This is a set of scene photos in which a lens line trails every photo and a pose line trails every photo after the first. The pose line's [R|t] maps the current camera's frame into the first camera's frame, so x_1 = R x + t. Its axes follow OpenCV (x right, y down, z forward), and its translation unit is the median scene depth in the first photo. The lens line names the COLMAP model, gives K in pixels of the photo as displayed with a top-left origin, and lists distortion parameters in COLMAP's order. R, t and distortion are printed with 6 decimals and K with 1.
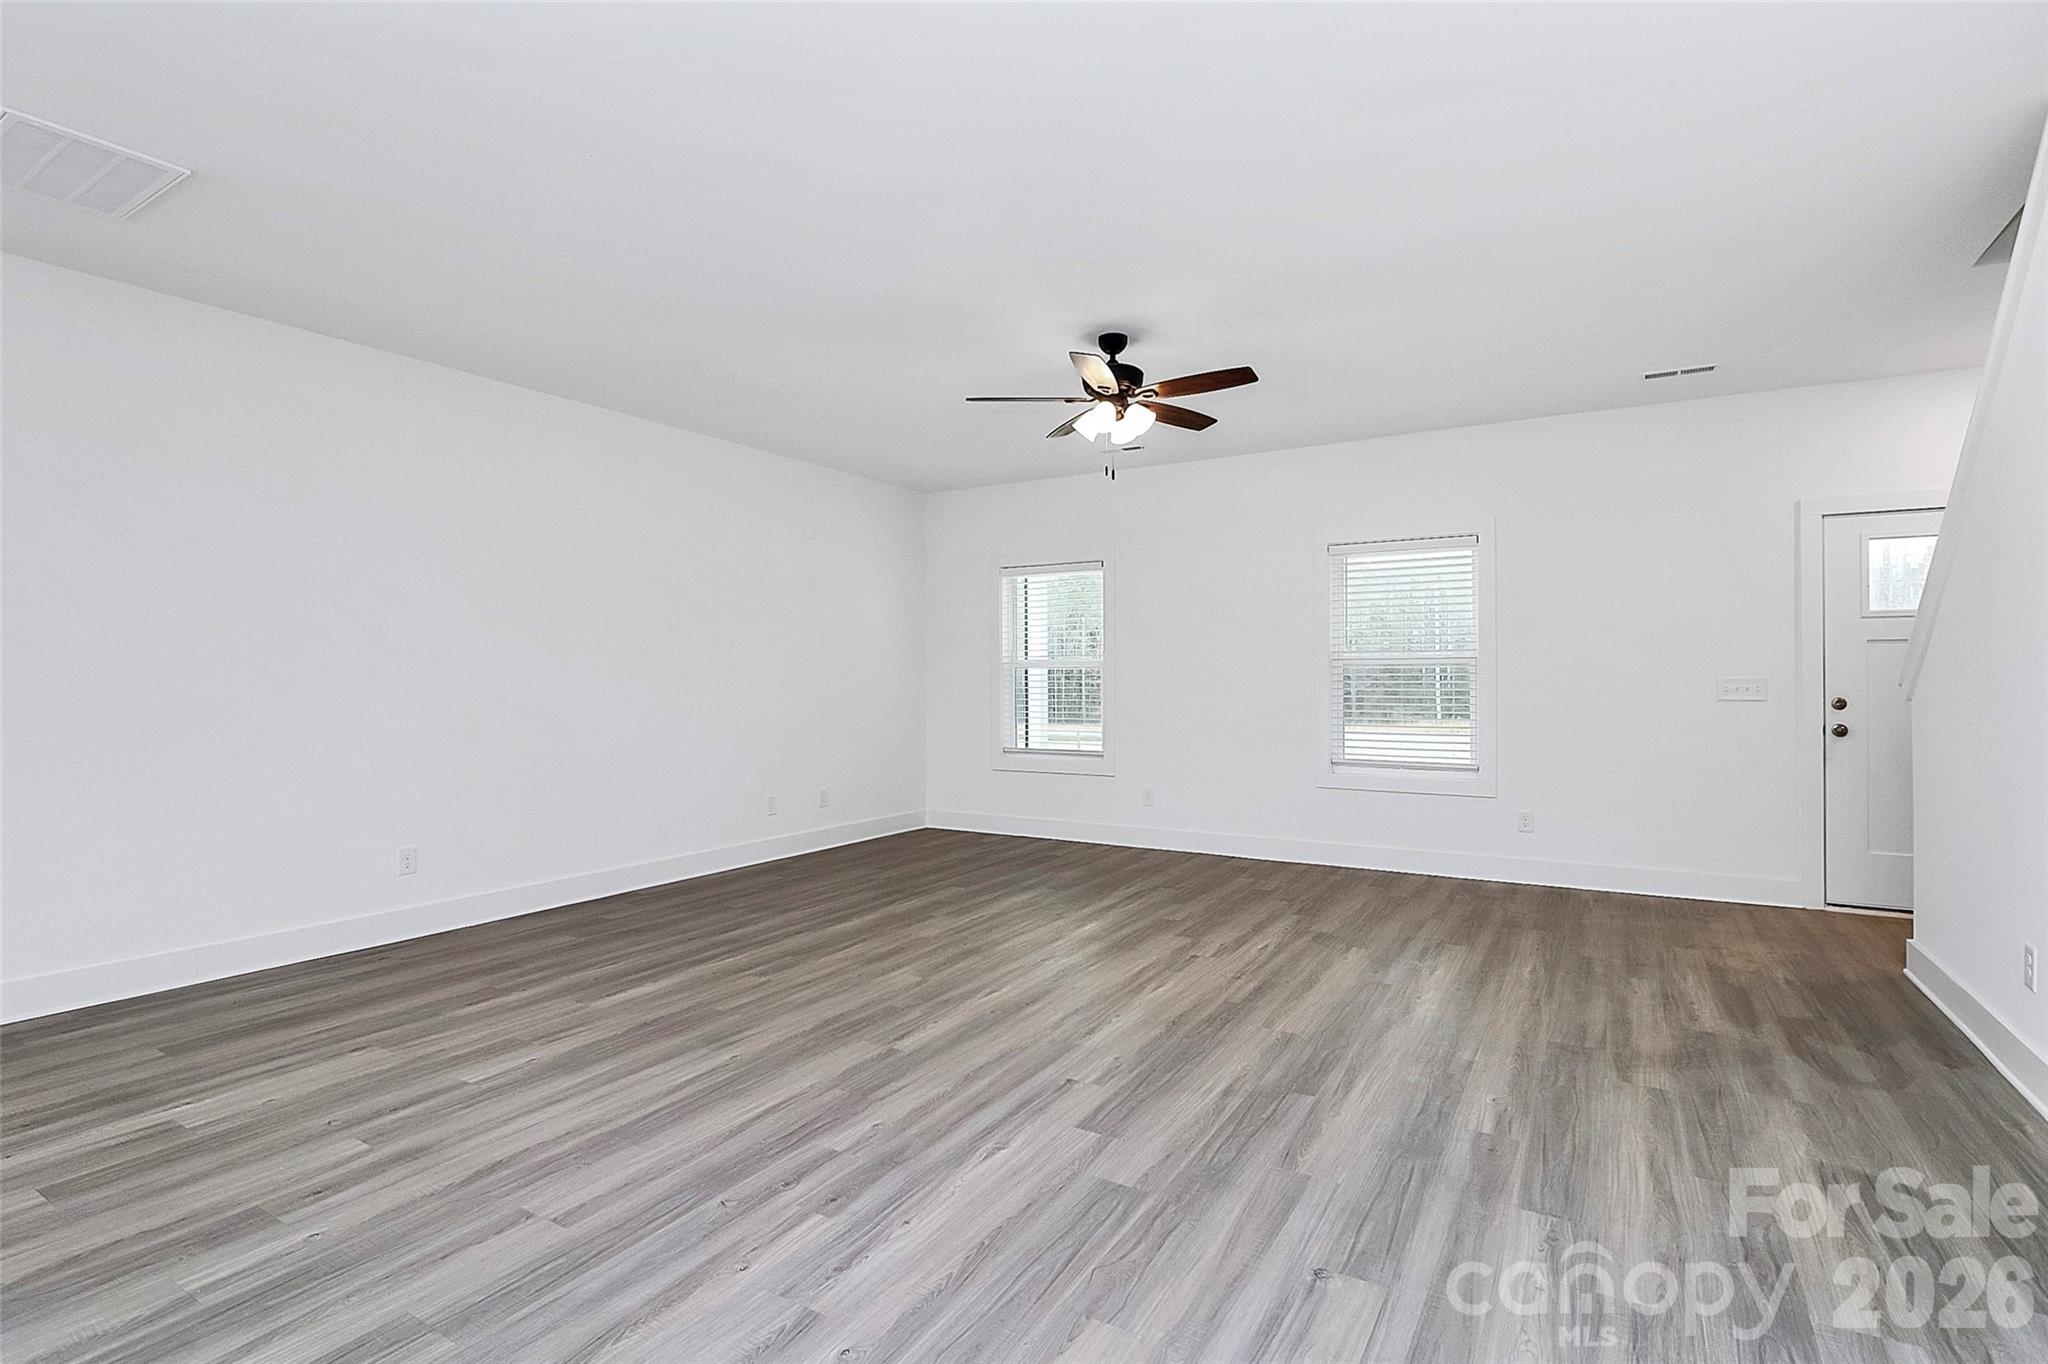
lens RADIAL K [[1015.0, 0, 1029.1], [0, 1015.0, 677.0], [0, 0, 1]] dist [-0.013285, -0.000231]
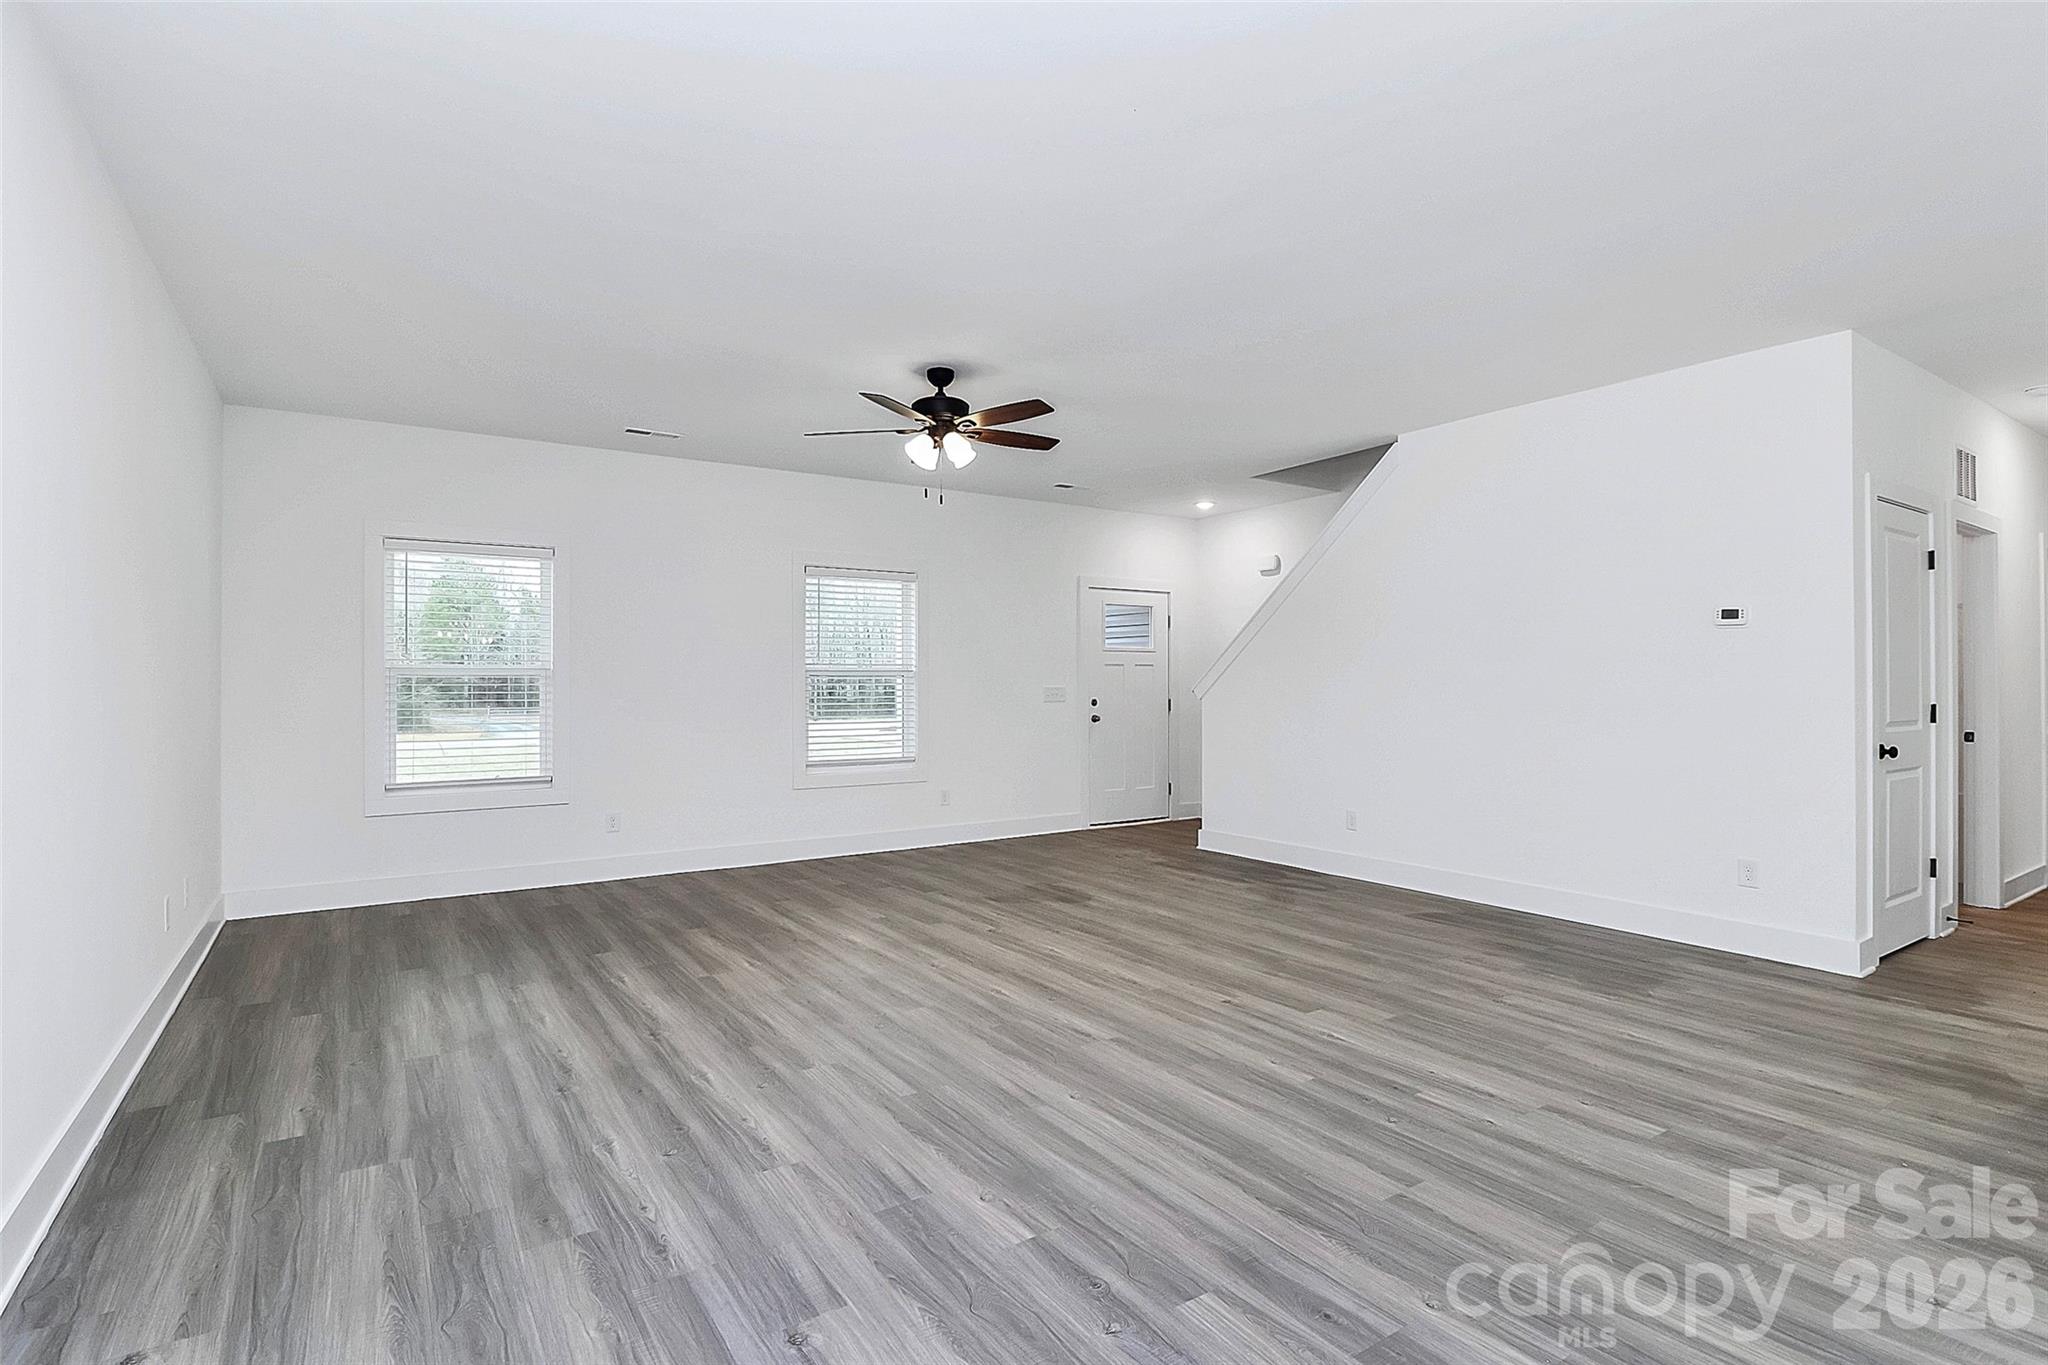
lens RADIAL K [[1015.0, 0, 1029.1], [0, 1015.0, 677.5], [0, 0, 1]] dist [-0.013285, -0.000231]
pose [[0.409921, 0.004539, 0.912110, -1.021840], [0.001276, 0.999984, -0.005550, -0.006111], [-0.912120, 0.003439, 0.409909, 0.573315]]
